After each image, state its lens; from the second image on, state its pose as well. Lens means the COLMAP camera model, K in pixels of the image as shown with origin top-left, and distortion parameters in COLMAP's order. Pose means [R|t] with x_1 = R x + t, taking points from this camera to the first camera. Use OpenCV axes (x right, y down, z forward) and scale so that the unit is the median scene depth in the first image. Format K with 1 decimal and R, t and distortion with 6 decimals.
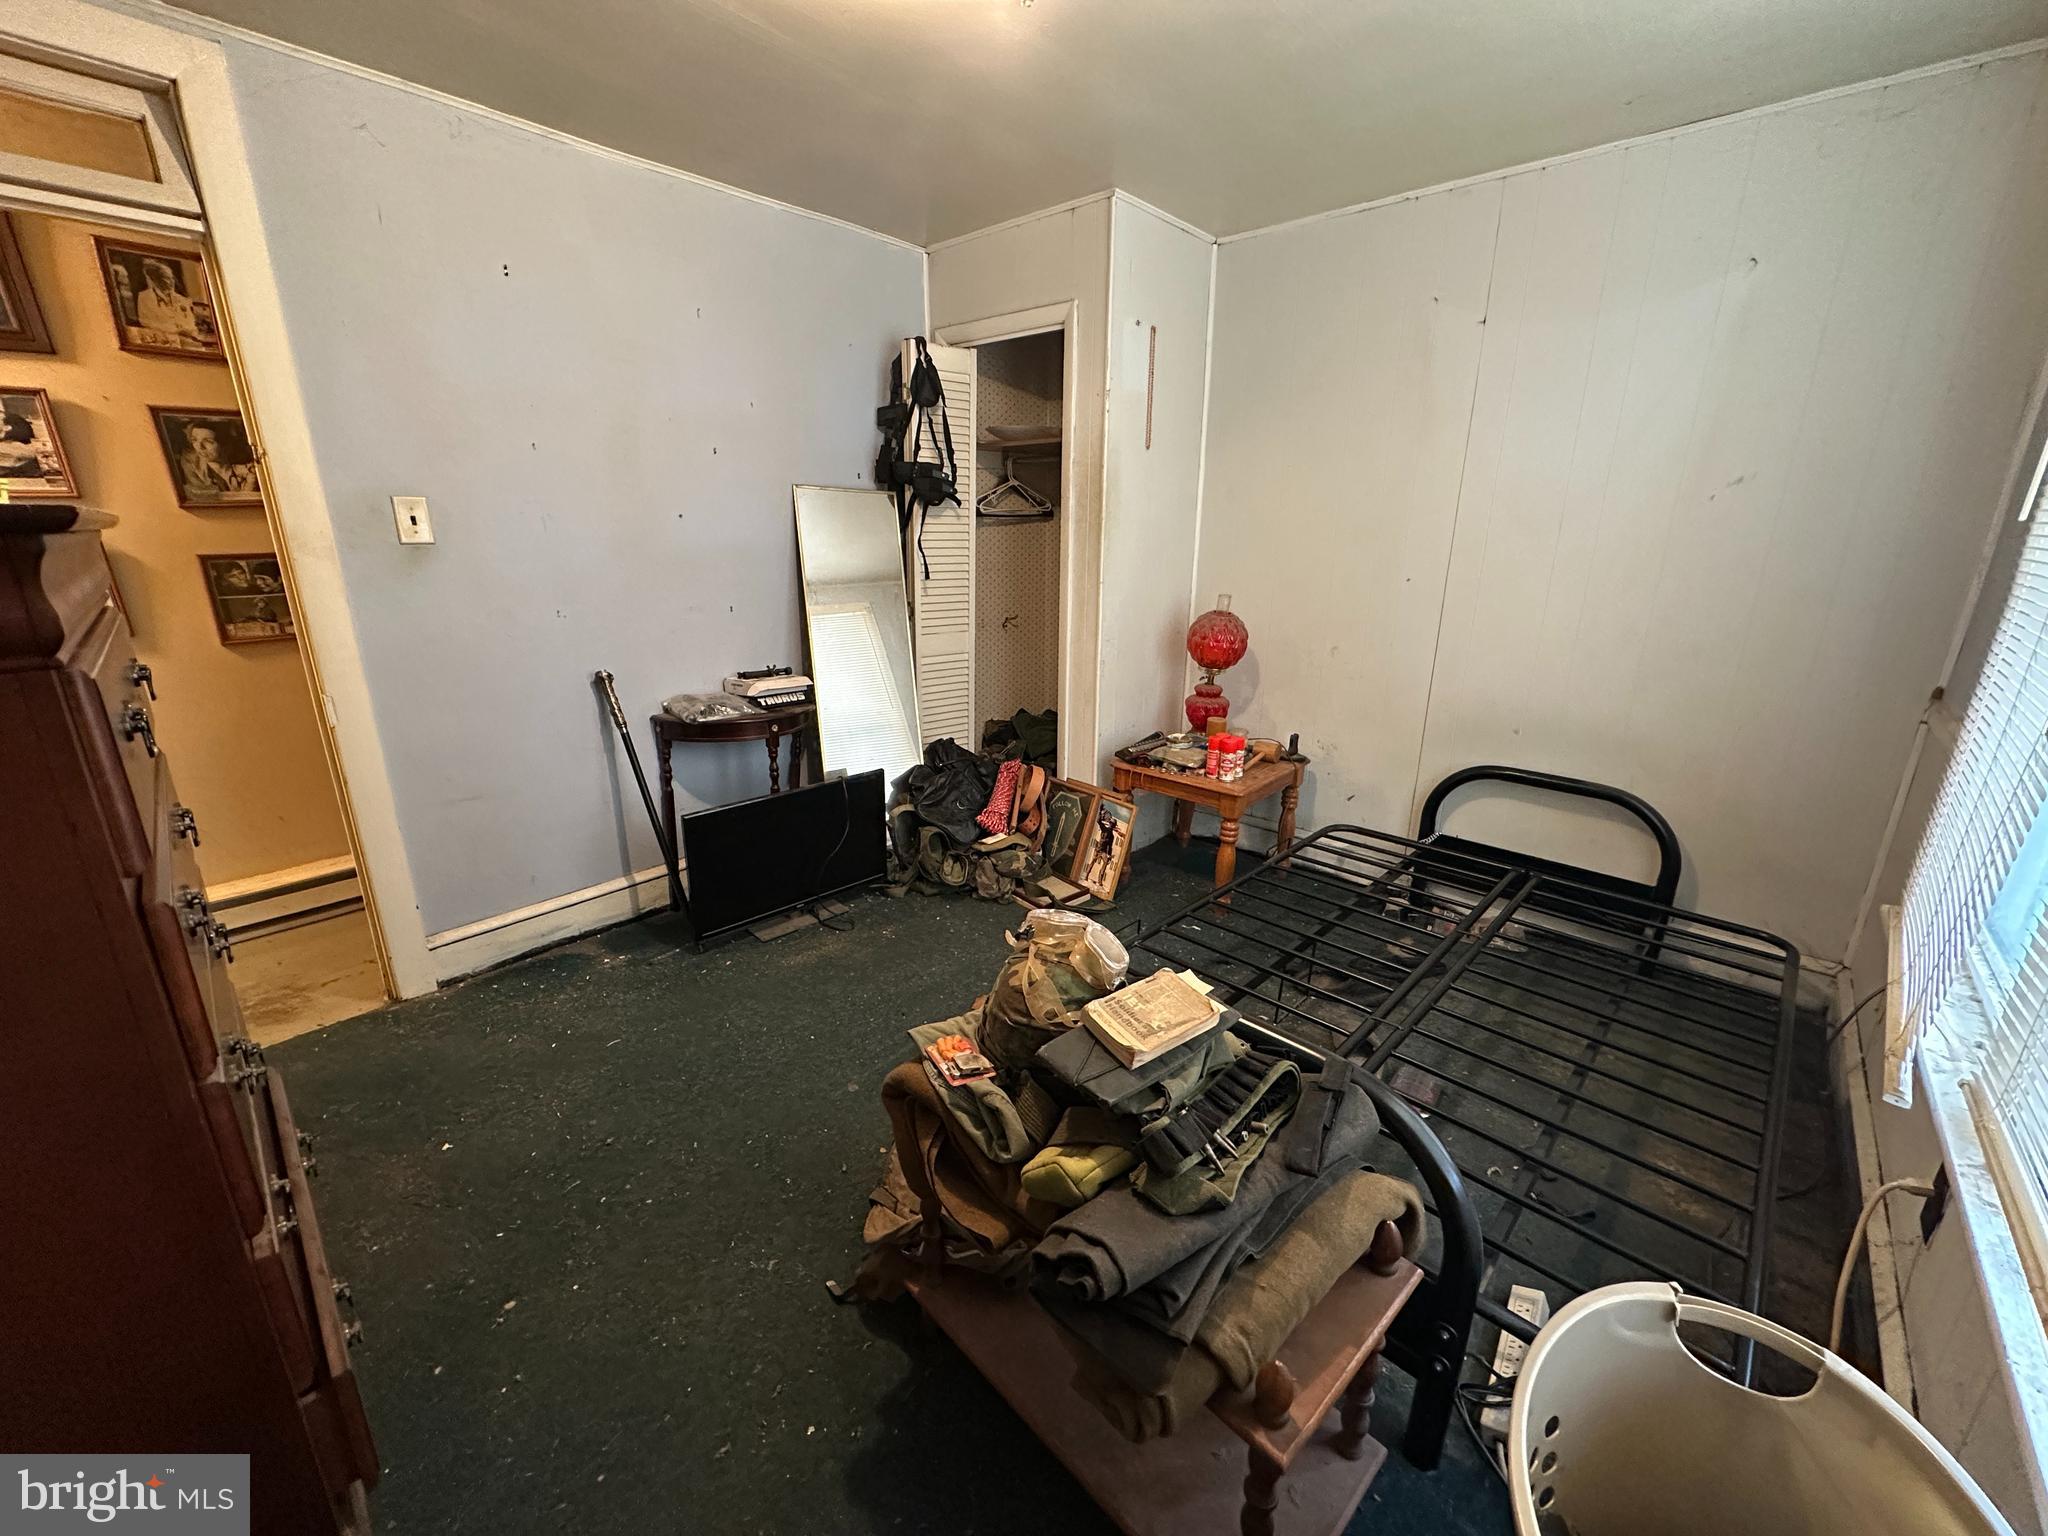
lens RADIAL K [[812.0, 0, 1024.5], [0, 812.0, 765.4], [0, 0, 1]] dist [-0.004197, 0.001193]
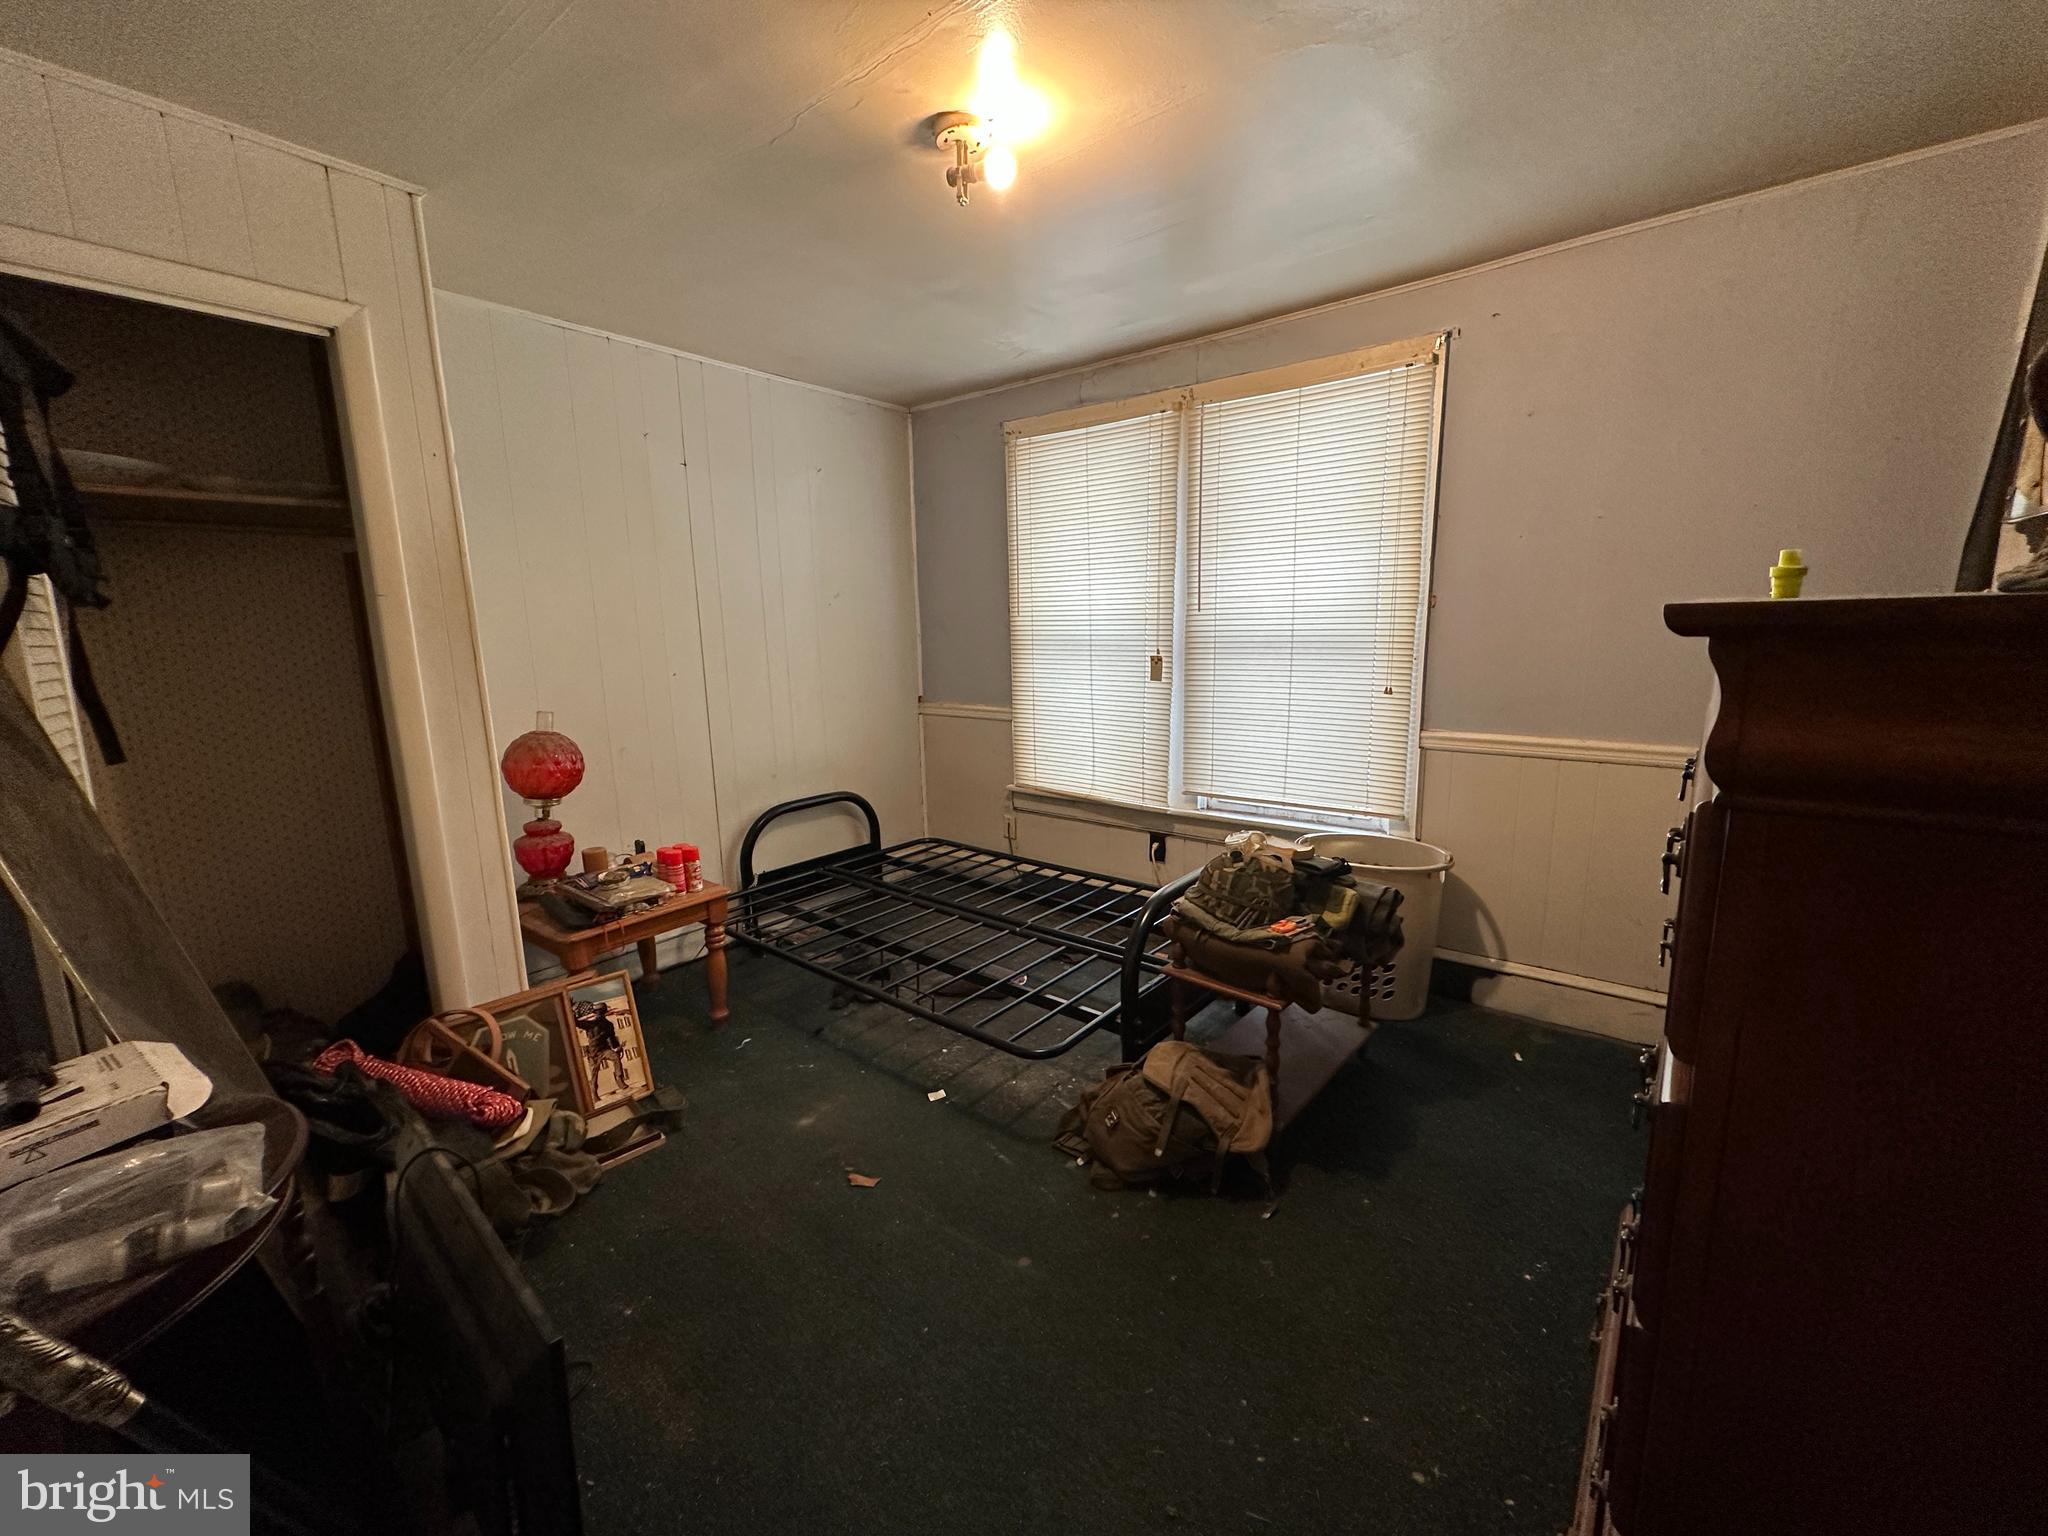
lens RADIAL K [[812.0, 0, 1024.5], [0, 812.0, 765.4], [0, 0, 1]] dist [-0.004197, 0.001193]
pose [[-0.088579, -0.176847, 0.980244, -0.659851], [0.298526, 0.934162, 0.195509, -0.180388], [-0.950282, 0.309947, -0.029954, 0.594312]]
